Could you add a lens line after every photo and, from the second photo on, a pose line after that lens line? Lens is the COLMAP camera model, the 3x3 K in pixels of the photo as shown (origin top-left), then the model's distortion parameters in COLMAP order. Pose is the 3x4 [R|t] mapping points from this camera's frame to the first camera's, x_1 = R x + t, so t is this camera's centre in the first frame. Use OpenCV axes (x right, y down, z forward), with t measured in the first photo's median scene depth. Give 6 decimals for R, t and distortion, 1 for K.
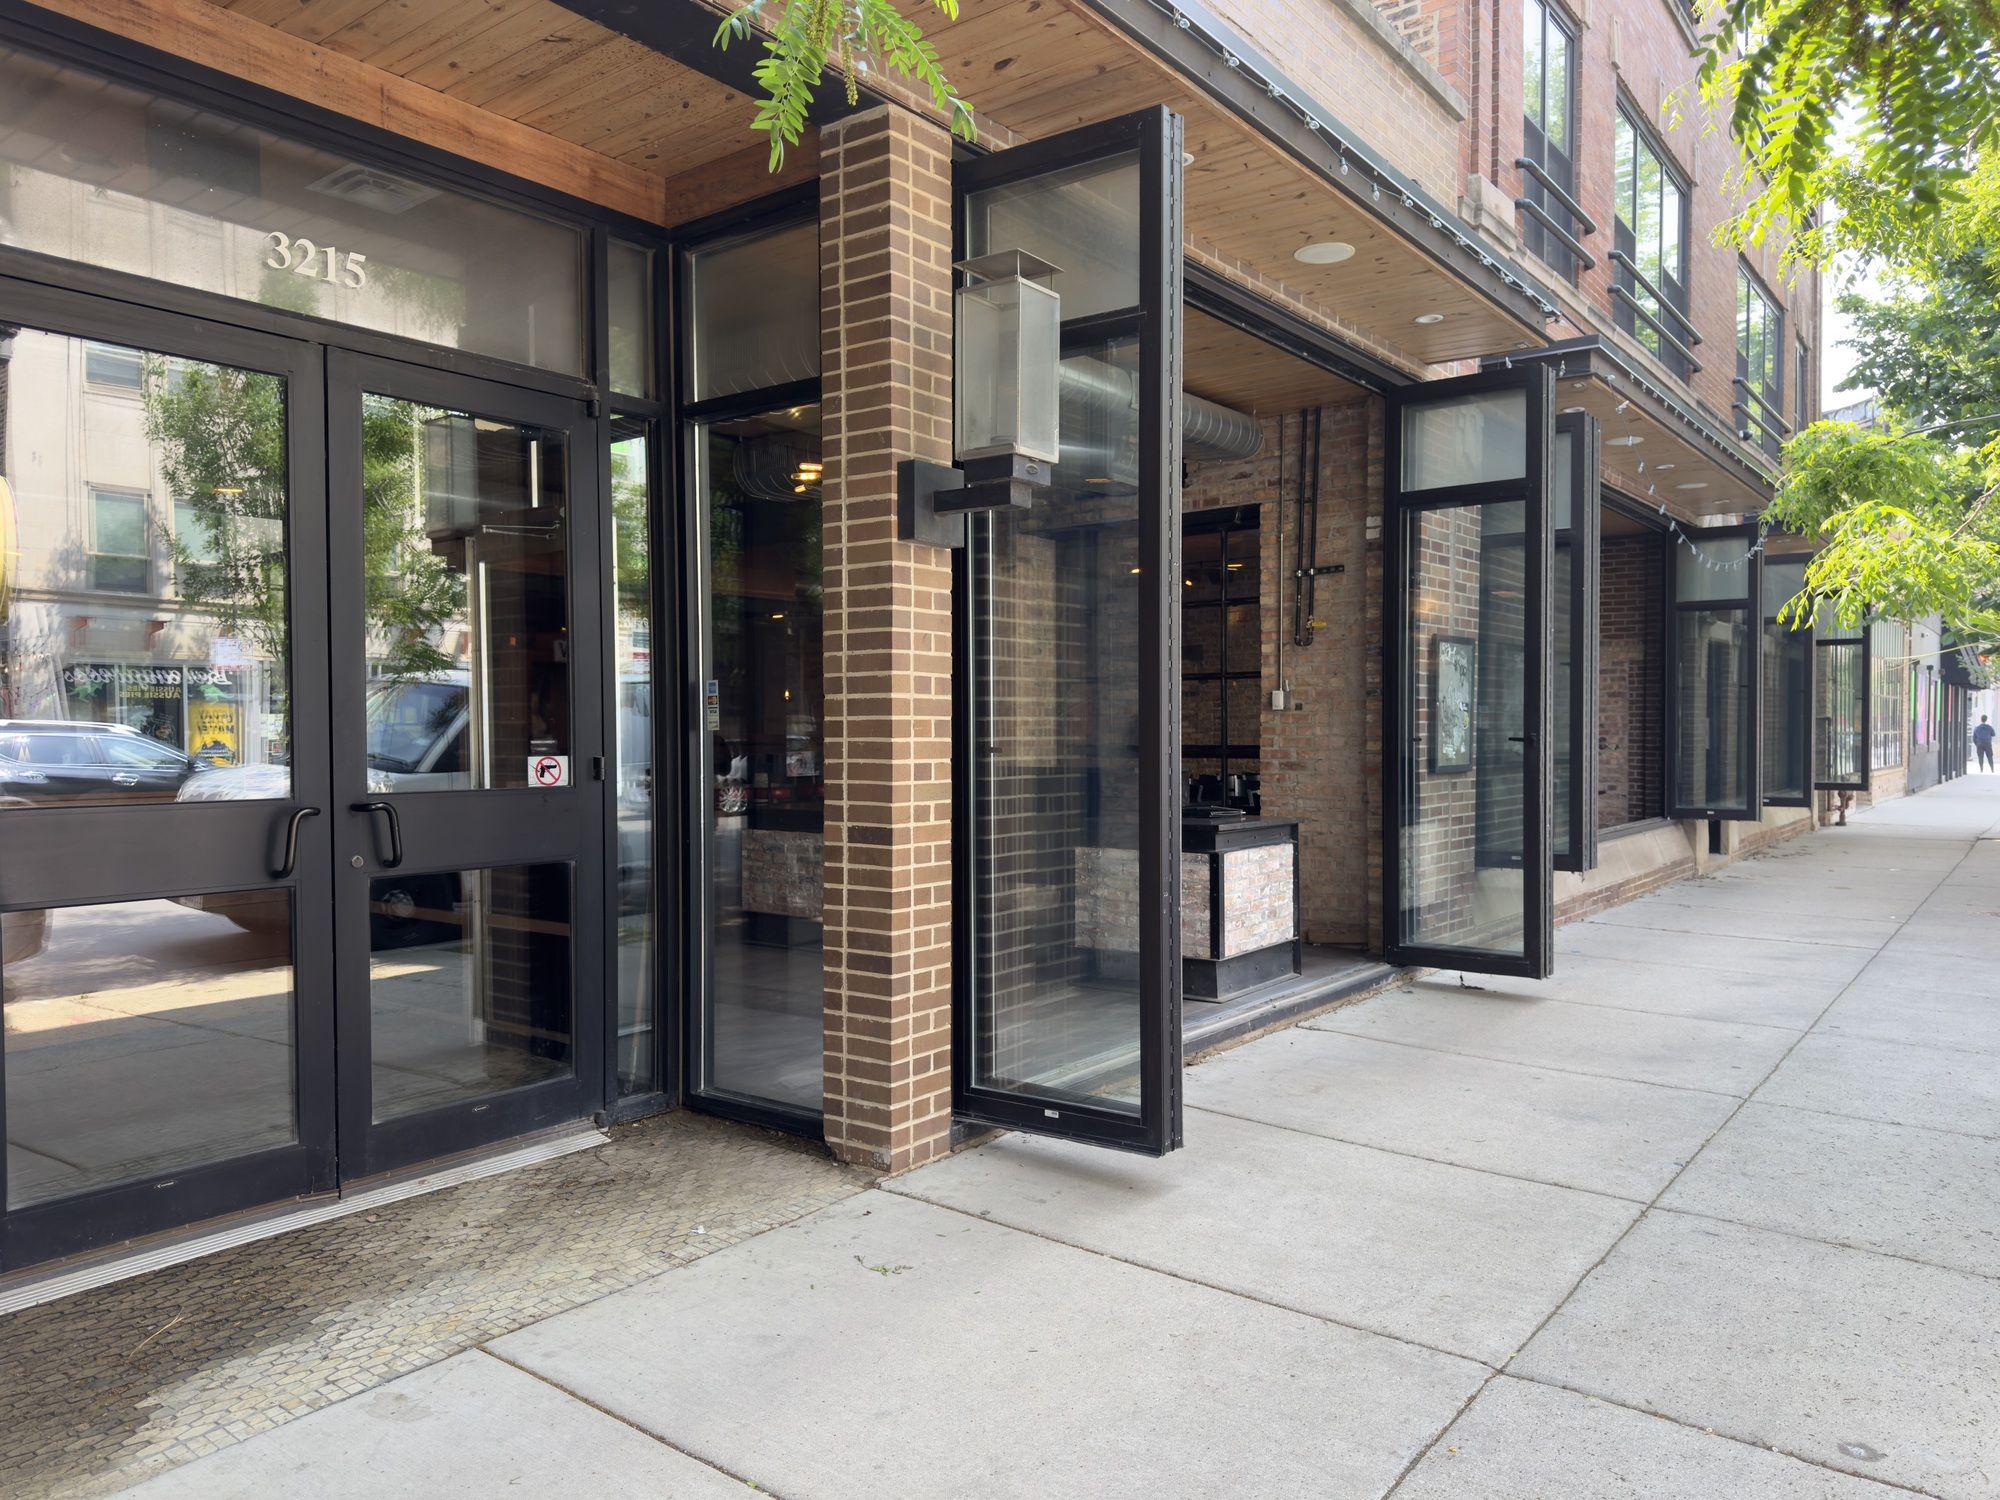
lens RADIAL K [[1418.1, 0, 1001.3], [0, 1418.1, 737.0], [0, 0, 1]] dist [0.053669, -0.048254]
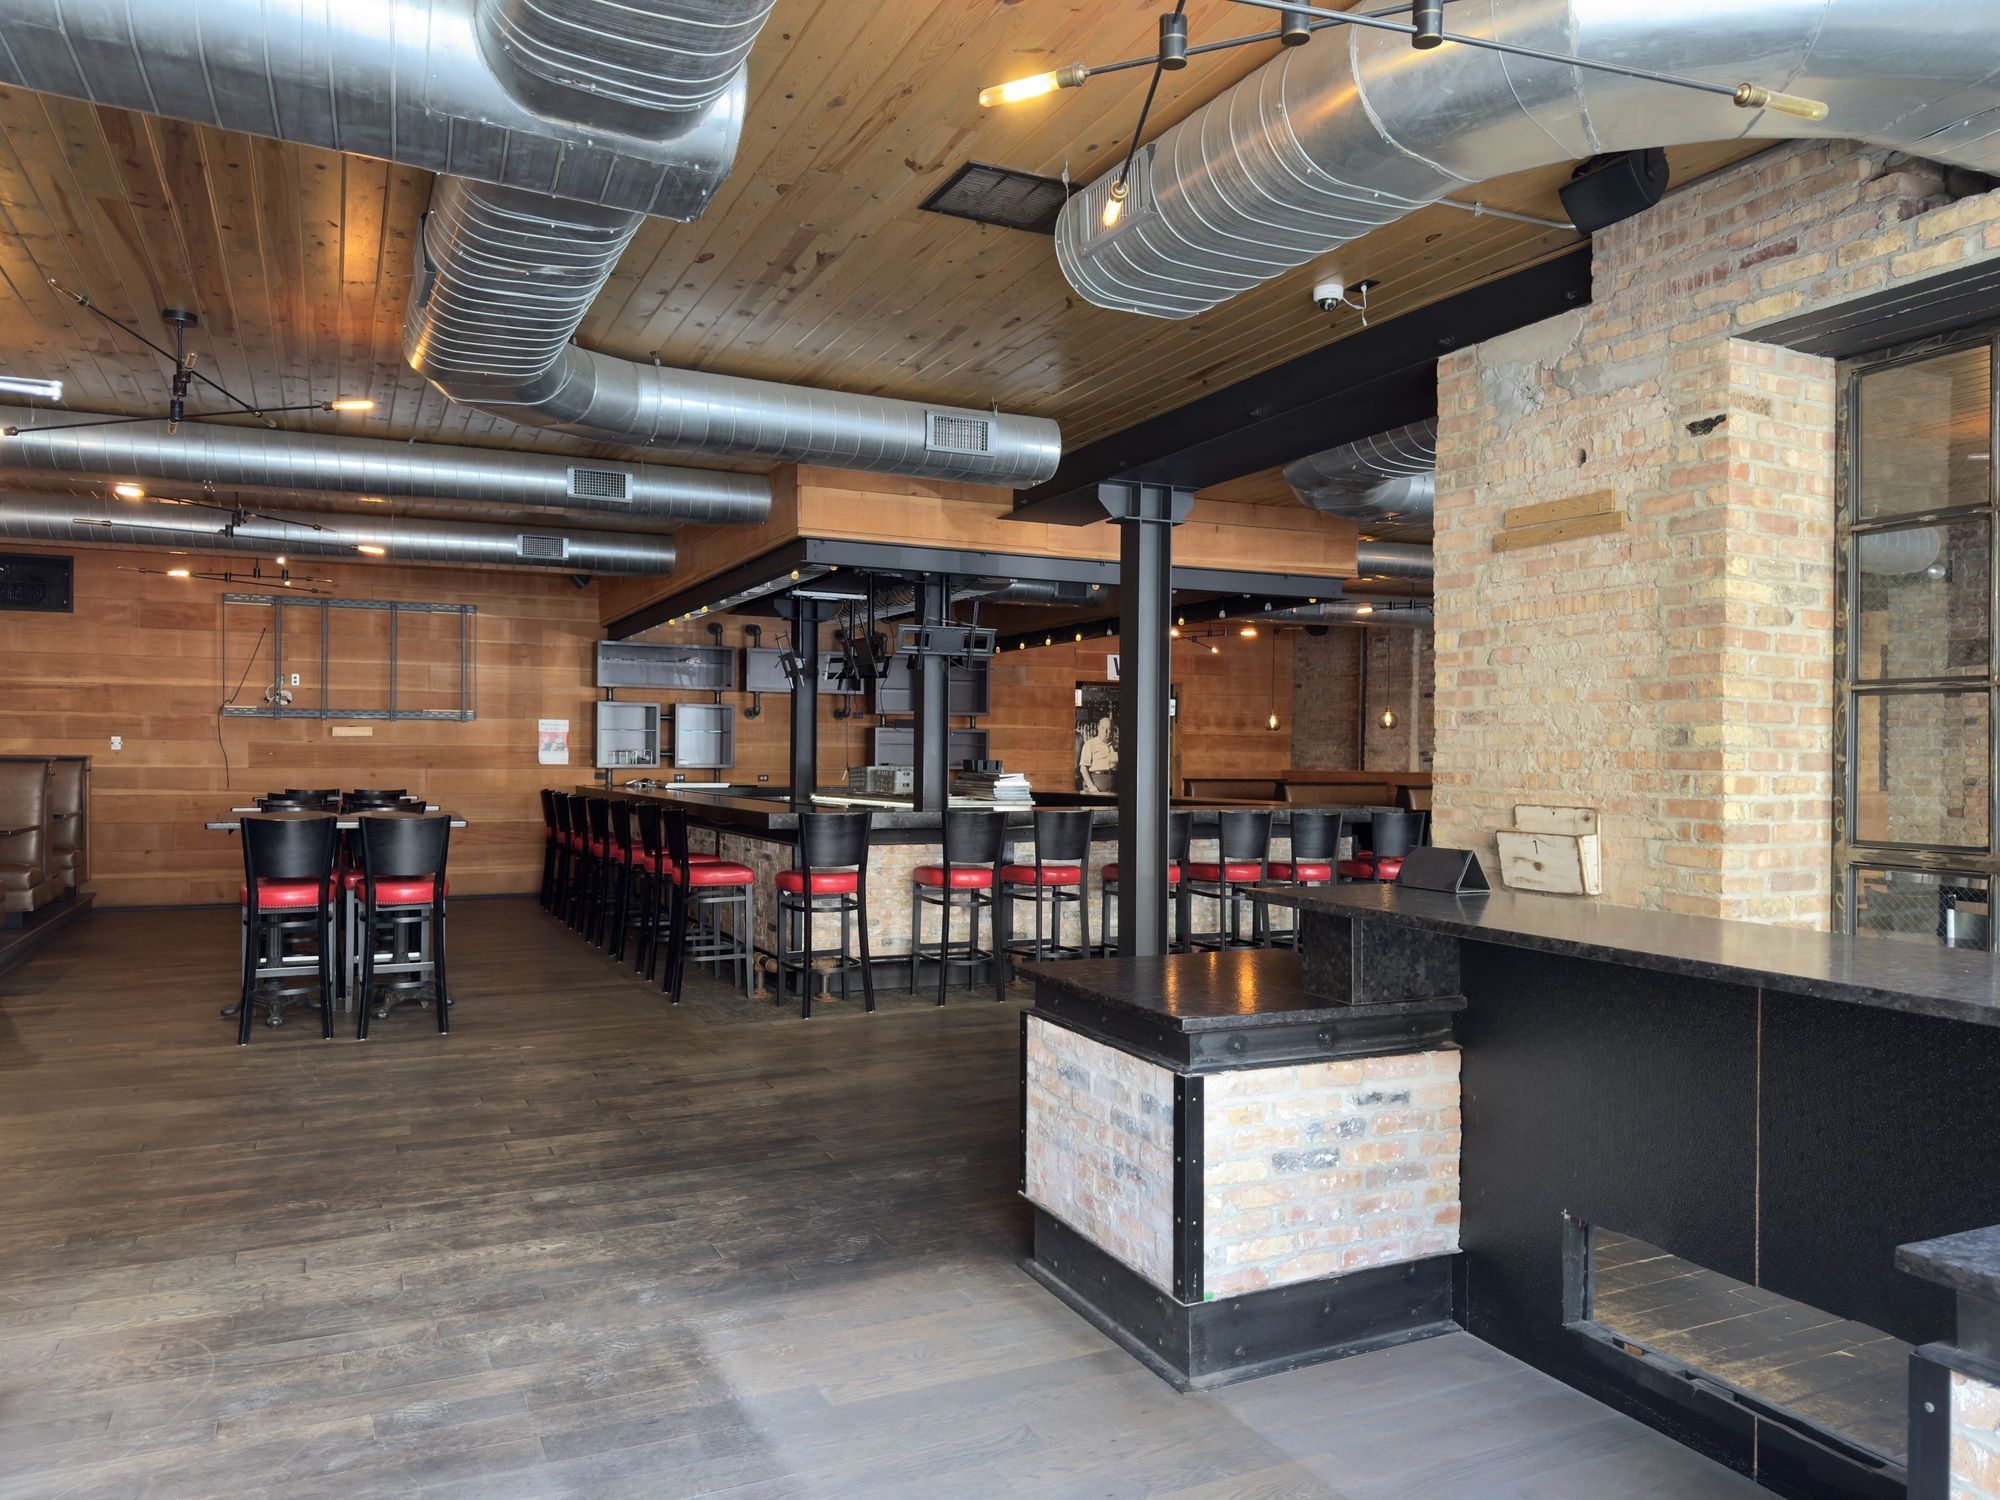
lens RADIAL K [[1418.1, 0, 1014.1], [0, 1418.1, 759.2], [0, 0, 1]] dist [0.053669, -0.048254]
pose [[0.906455, 0.009051, -0.422206, 0.286841], [-0.021224, 0.999483, -0.024142, -0.008401], [0.421770, 0.030844, 0.906178, 0.526022]]
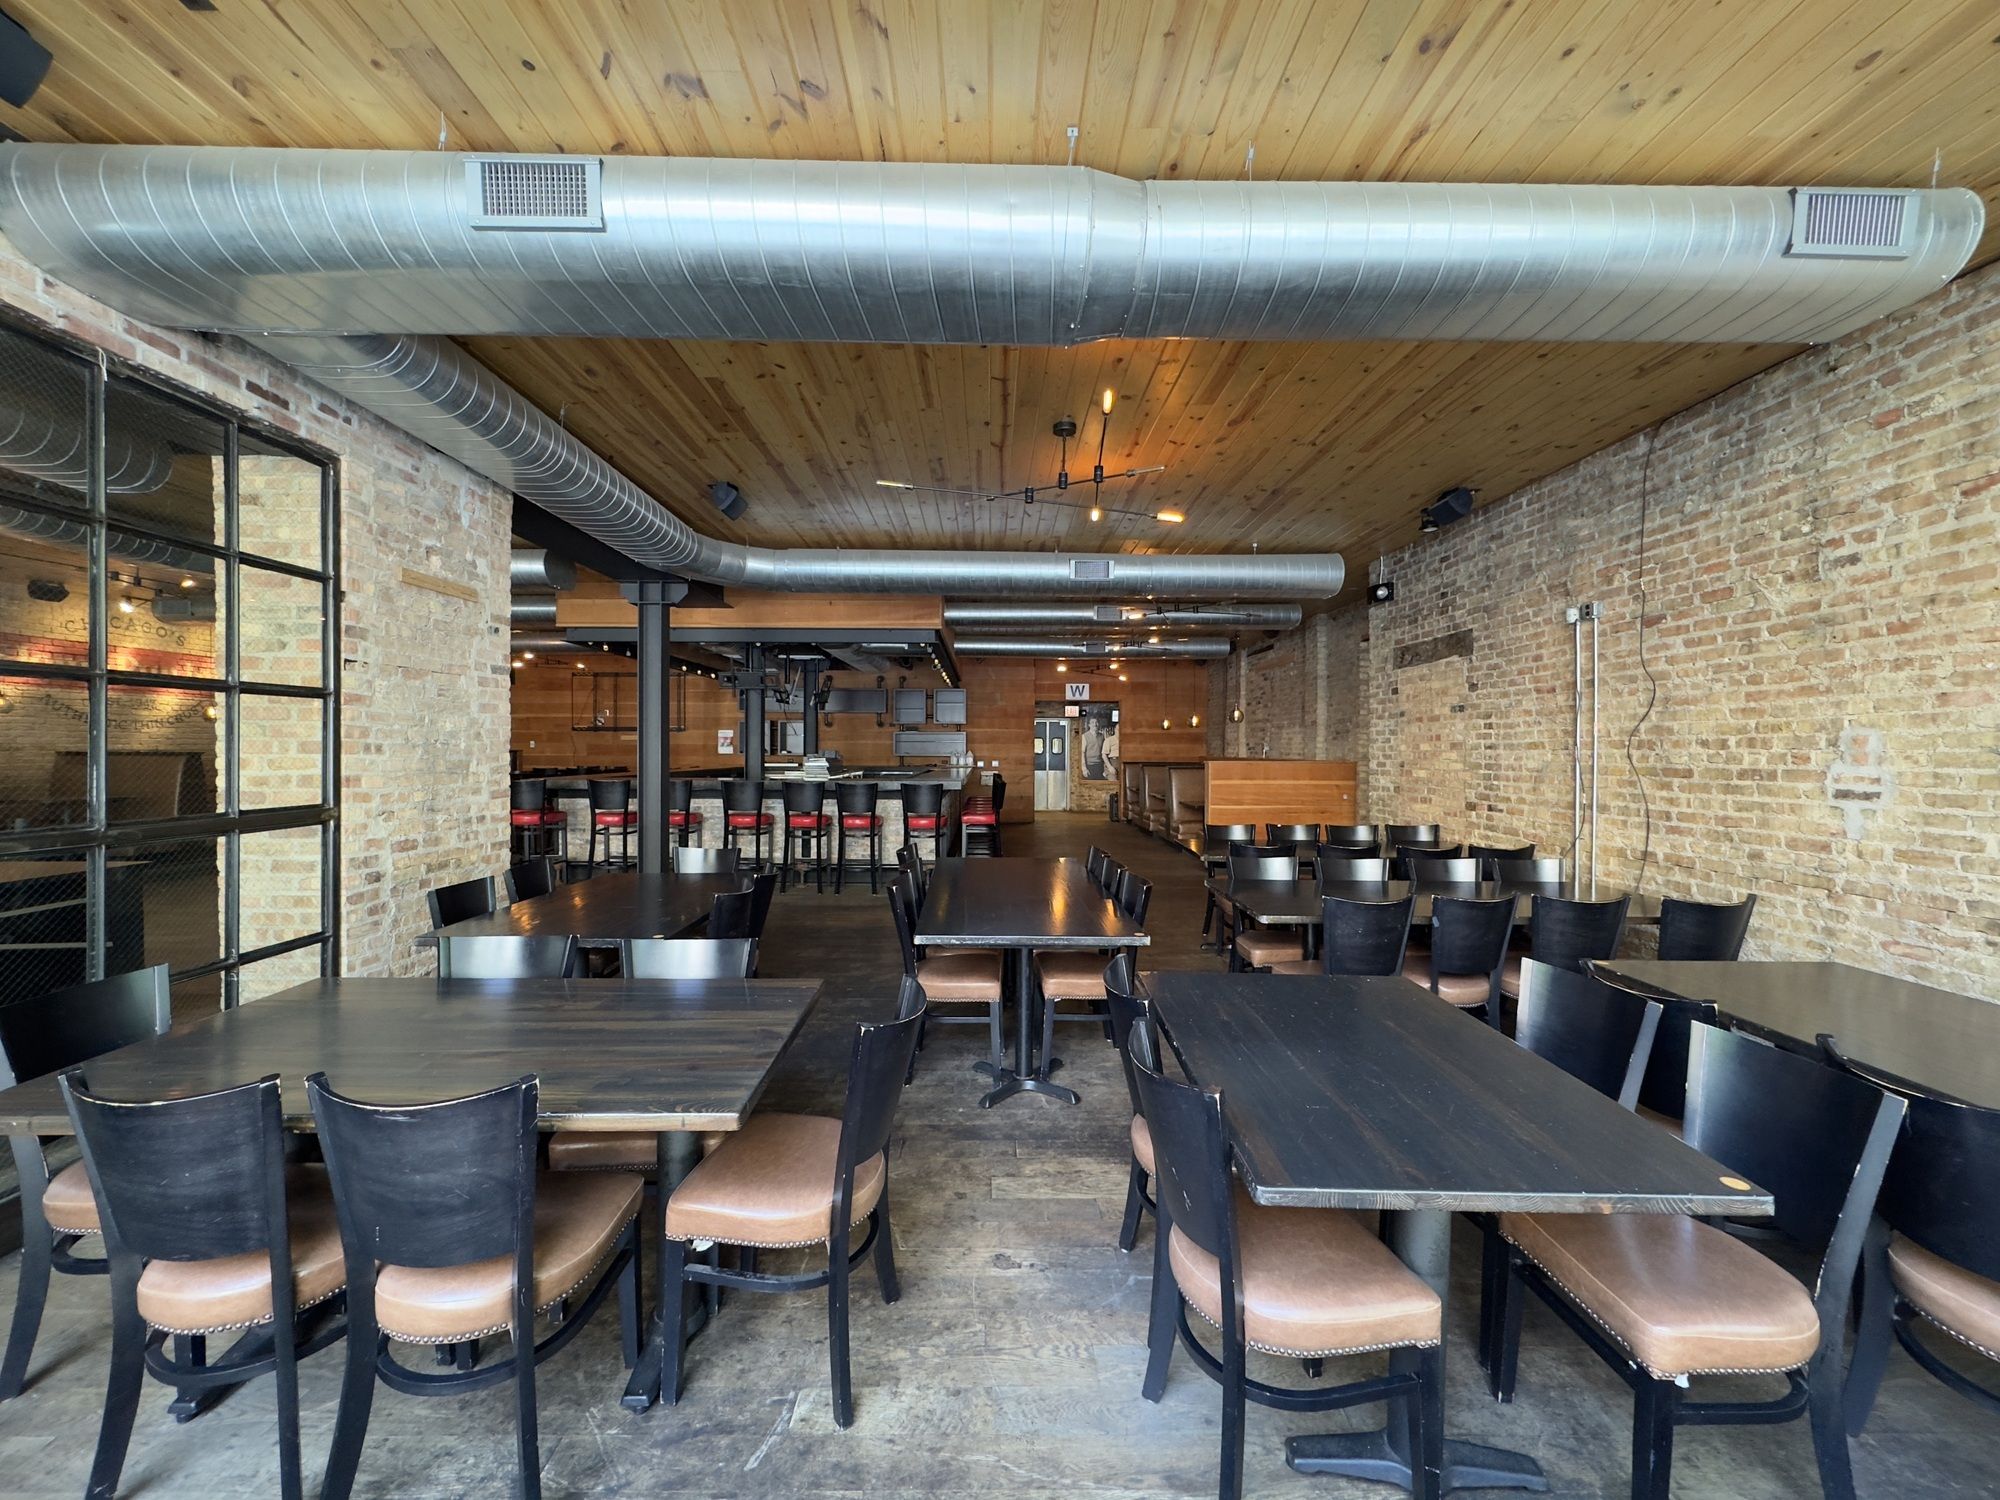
lens RADIAL K [[803.8, 0, 1004.1], [0, 803.8, 751.5], [0, 0, 1]] dist [-0.004118, 0.000756]
pose [[0.648791, 0.005580, -0.760946, 0.463440], [-0.024738, 0.999599, -0.013761, -0.014038], [0.760565, 0.027752, 0.648669, 0.707349]]
